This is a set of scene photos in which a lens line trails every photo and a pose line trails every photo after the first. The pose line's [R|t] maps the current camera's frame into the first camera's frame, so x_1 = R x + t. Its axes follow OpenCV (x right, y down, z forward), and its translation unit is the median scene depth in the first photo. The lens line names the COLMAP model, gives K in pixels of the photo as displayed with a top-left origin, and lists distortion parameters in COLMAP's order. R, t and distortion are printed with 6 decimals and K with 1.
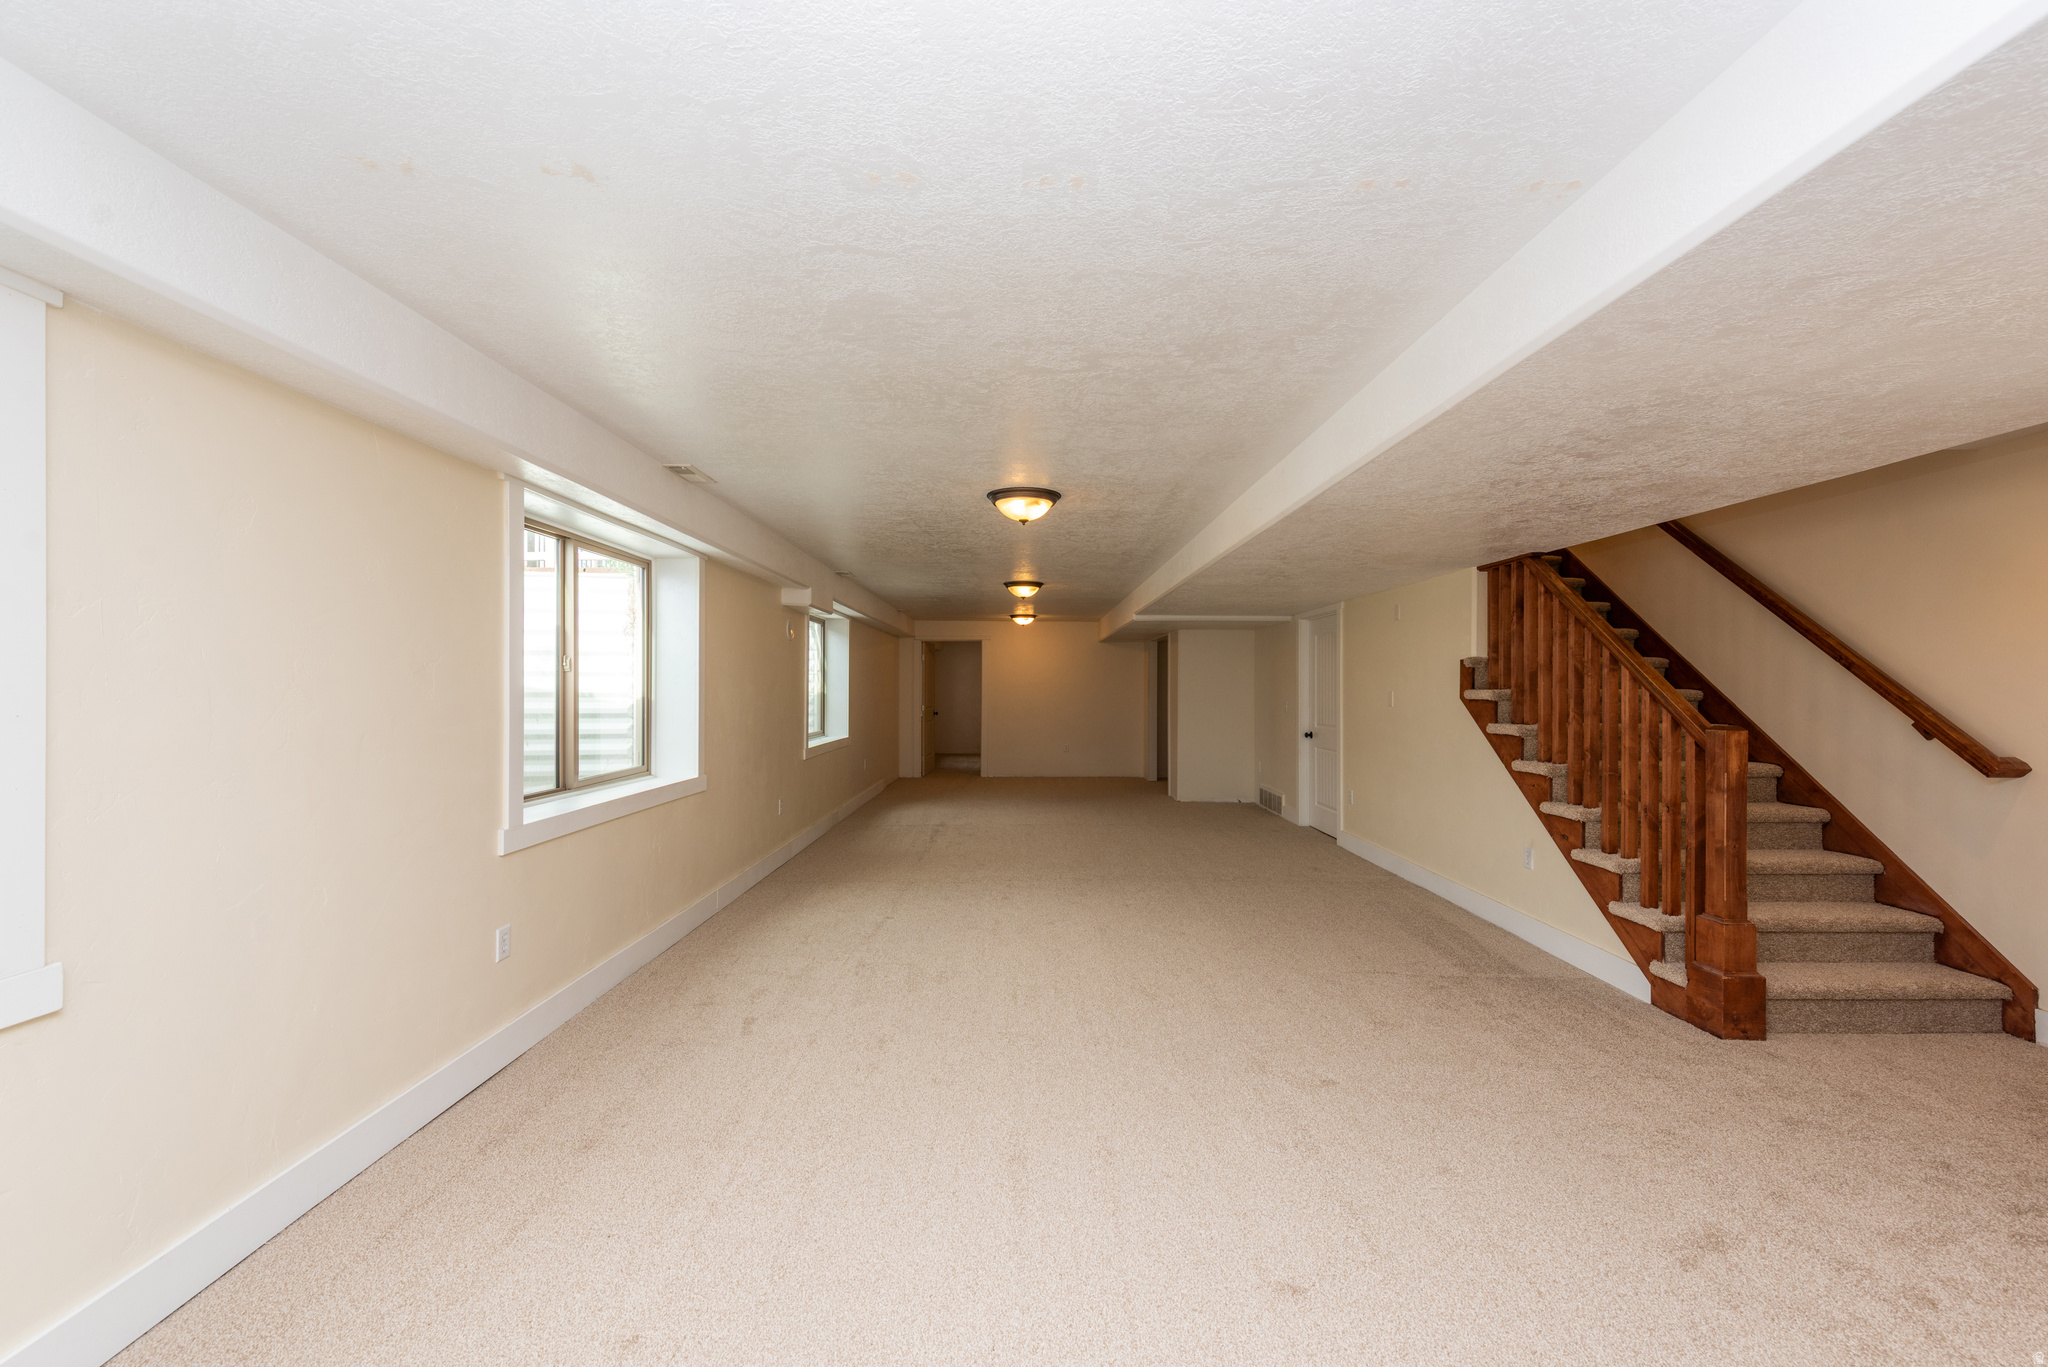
lens RADIAL K [[893.8, 0, 1024.8], [0, 893.8, 689.6], [0, 0, 1]] dist [0.009930, 0.000333]
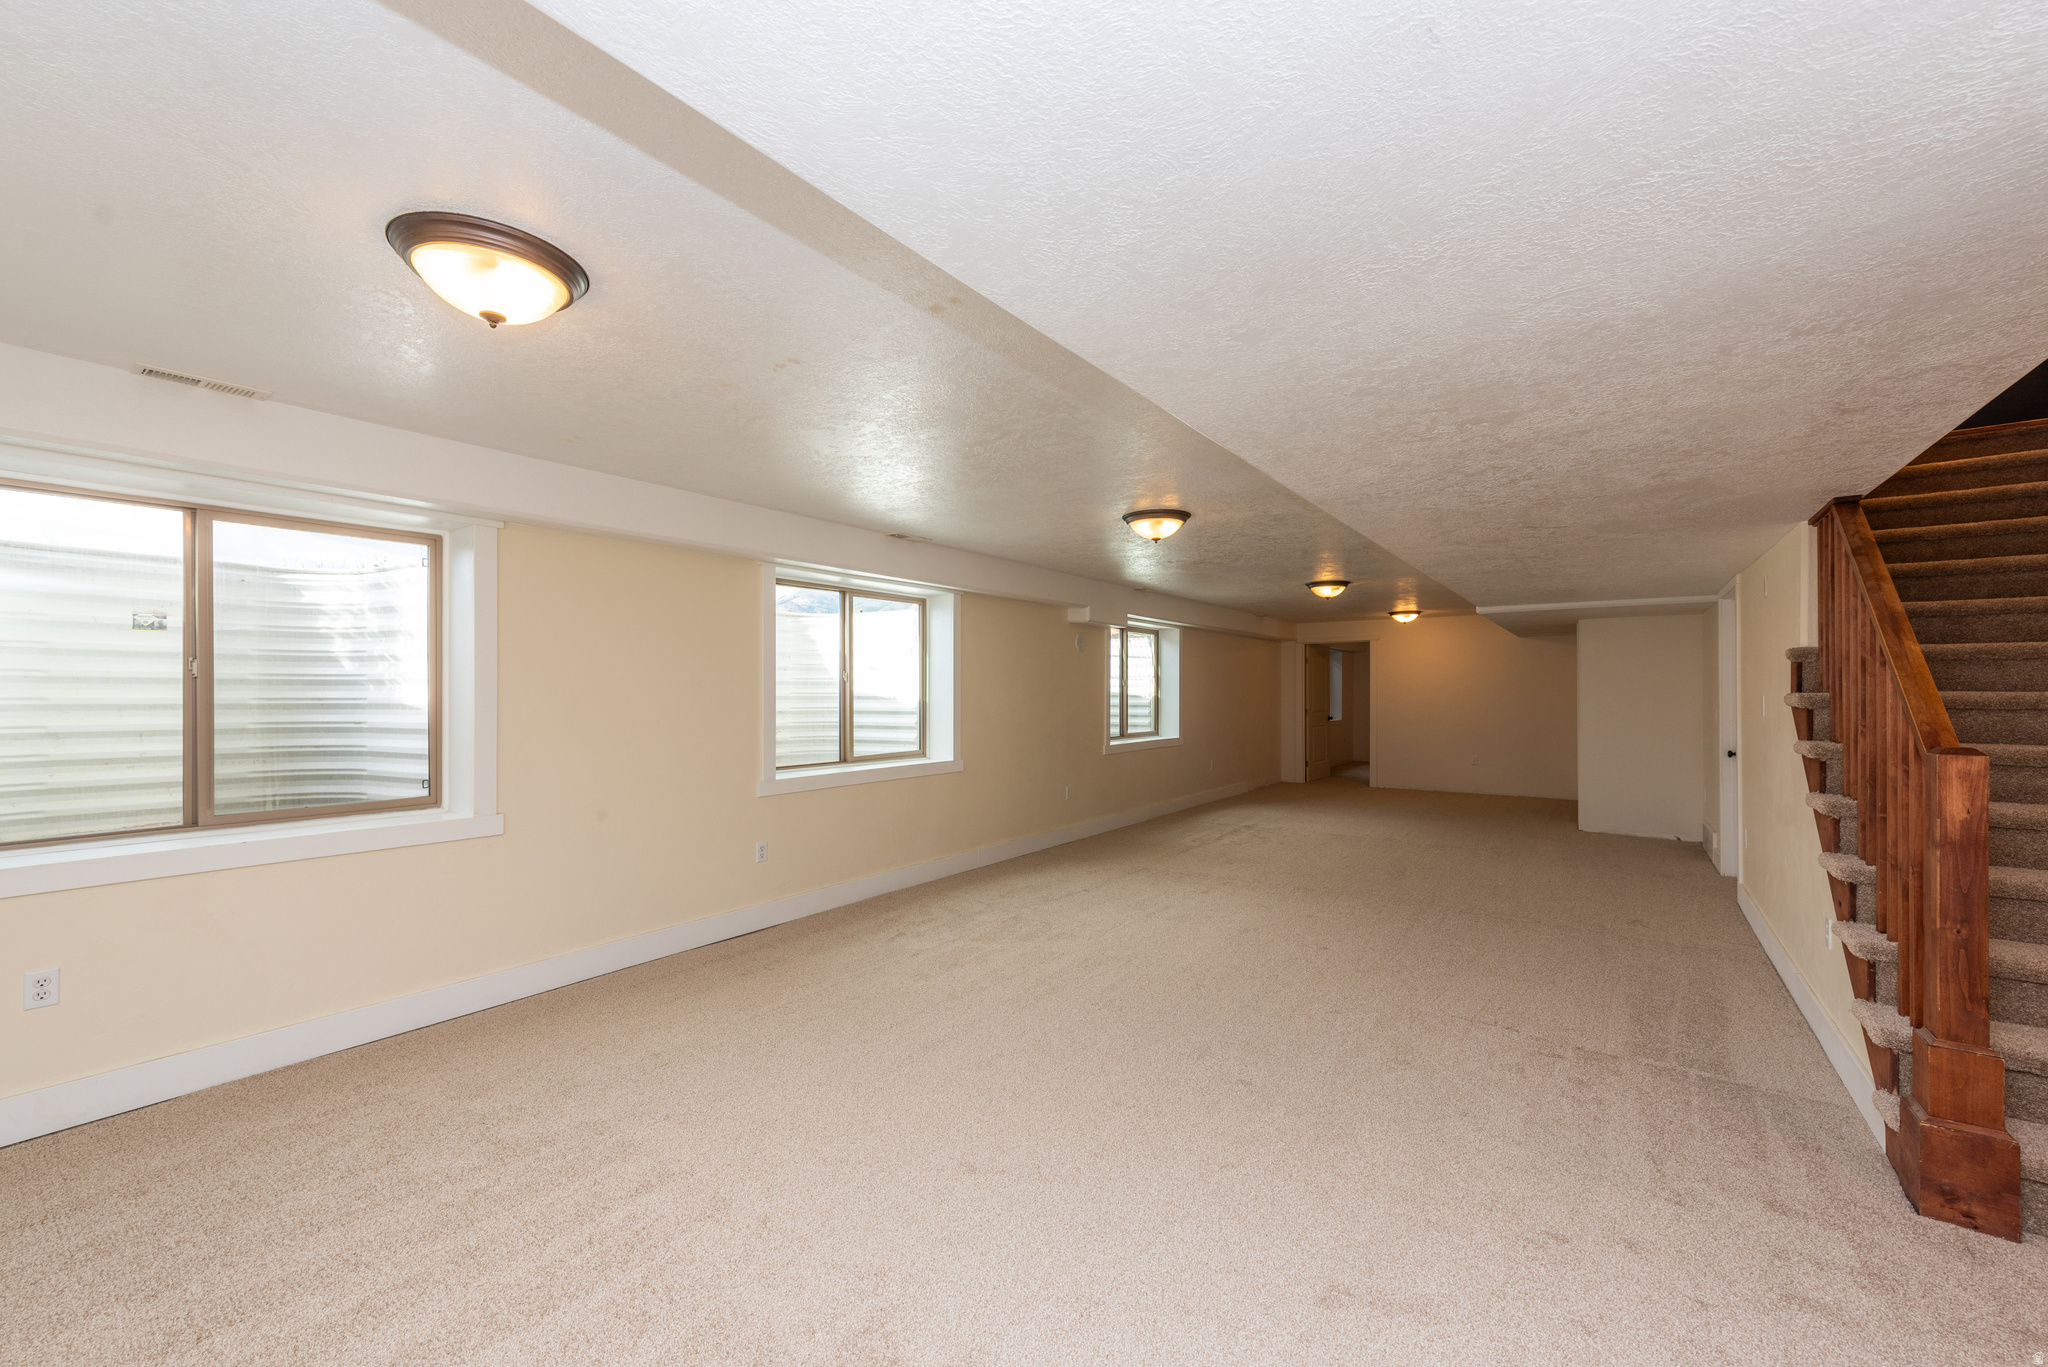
lens RADIAL K [[1100.2, 0, 1191.6], [0, 1100.2, 690.1], [0, 0, 1]] dist [0.010804, -0.000529]
pose [[0.747281, -0.003494, -0.664499, 0.859142], [0.001894, 0.999993, -0.003127, -0.000353], [0.664505, 0.001078, 0.747283, 0.023164]]
